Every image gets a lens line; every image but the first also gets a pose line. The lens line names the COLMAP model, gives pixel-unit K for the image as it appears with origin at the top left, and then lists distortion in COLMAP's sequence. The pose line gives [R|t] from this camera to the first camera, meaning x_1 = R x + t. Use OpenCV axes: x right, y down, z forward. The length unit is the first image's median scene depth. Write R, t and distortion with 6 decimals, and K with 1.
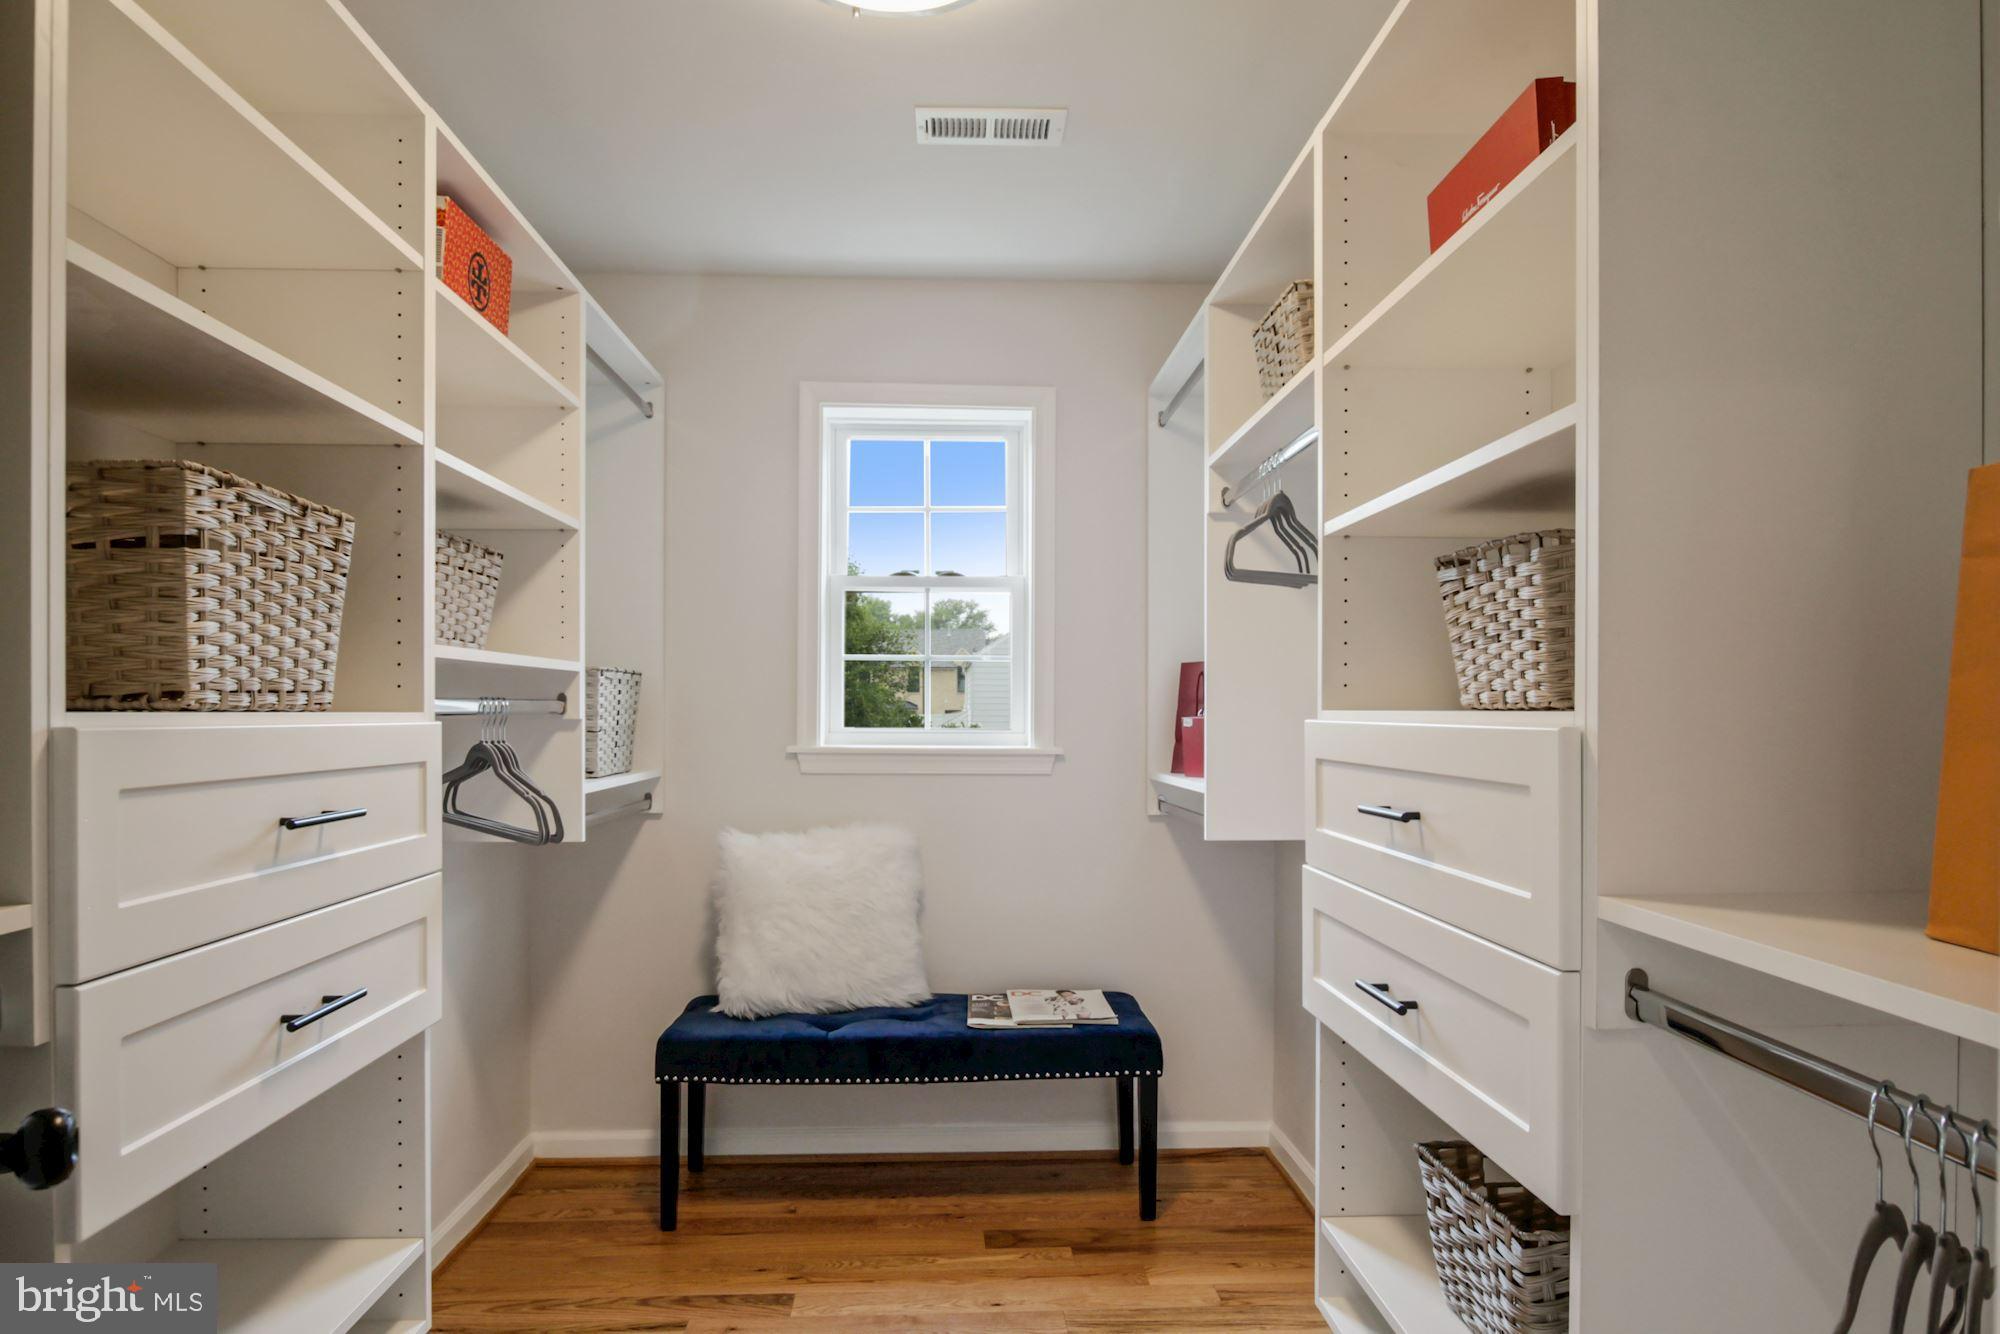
lens RADIAL K [[1243.0, 0, 1000.3], [0, 1243.0, 681.4], [0, 0, 1]] dist [-0.018215, 0.007798]
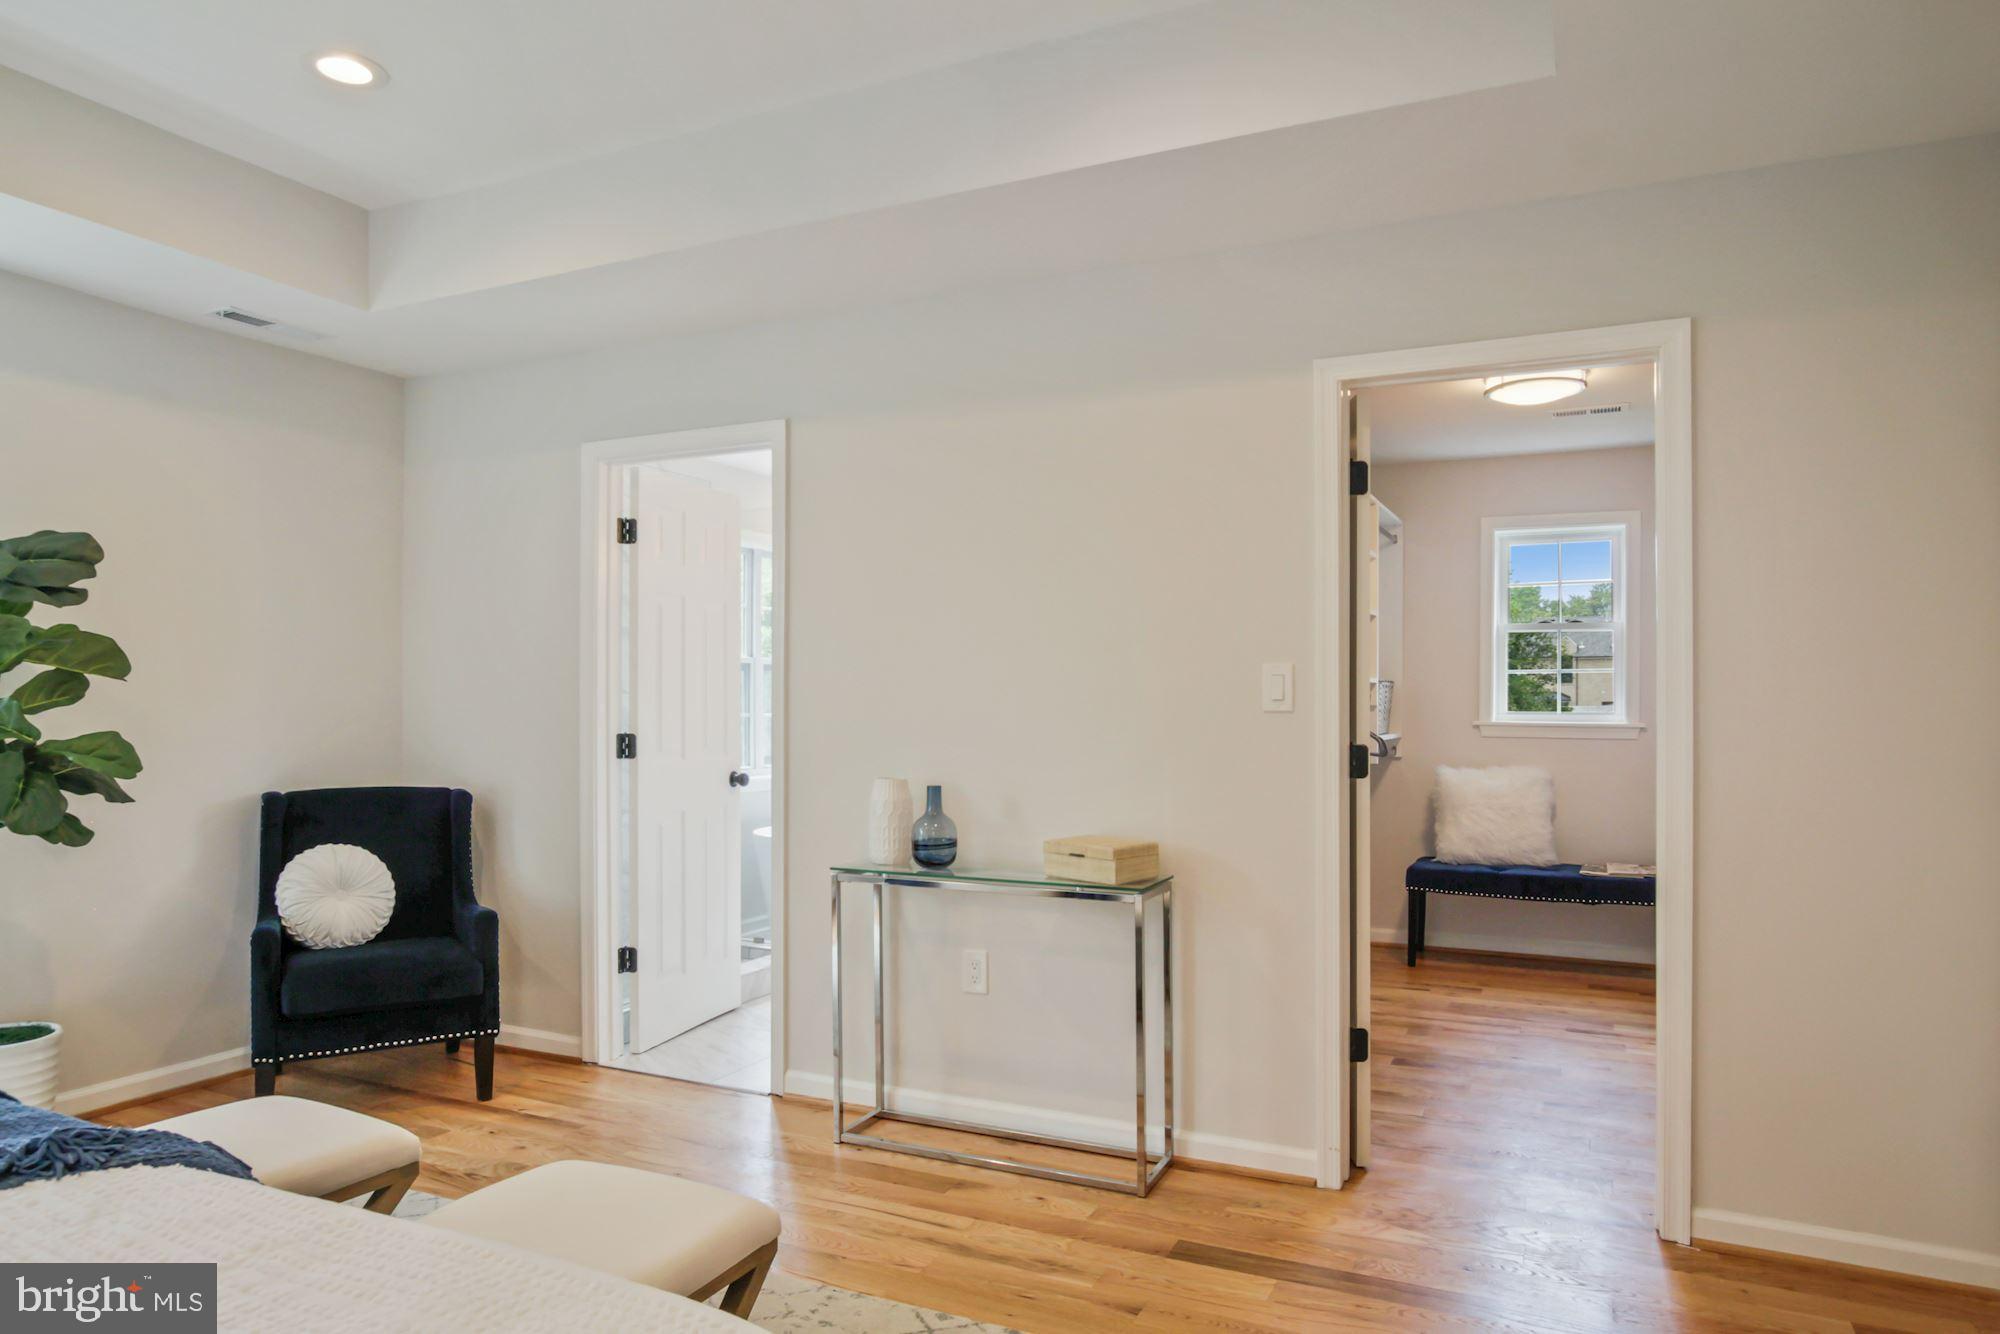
lens RADIAL K [[1243.0, 0, 1004.9], [0, 1243.0, 717.6], [0, 0, 1]] dist [-0.018215, 0.007798]
pose [[0.879154, 0.006101, -0.476499, 0.090625], [0.011360, 0.999366, 0.033755, -0.022186], [0.476403, -0.035088, 0.878527, -0.932144]]
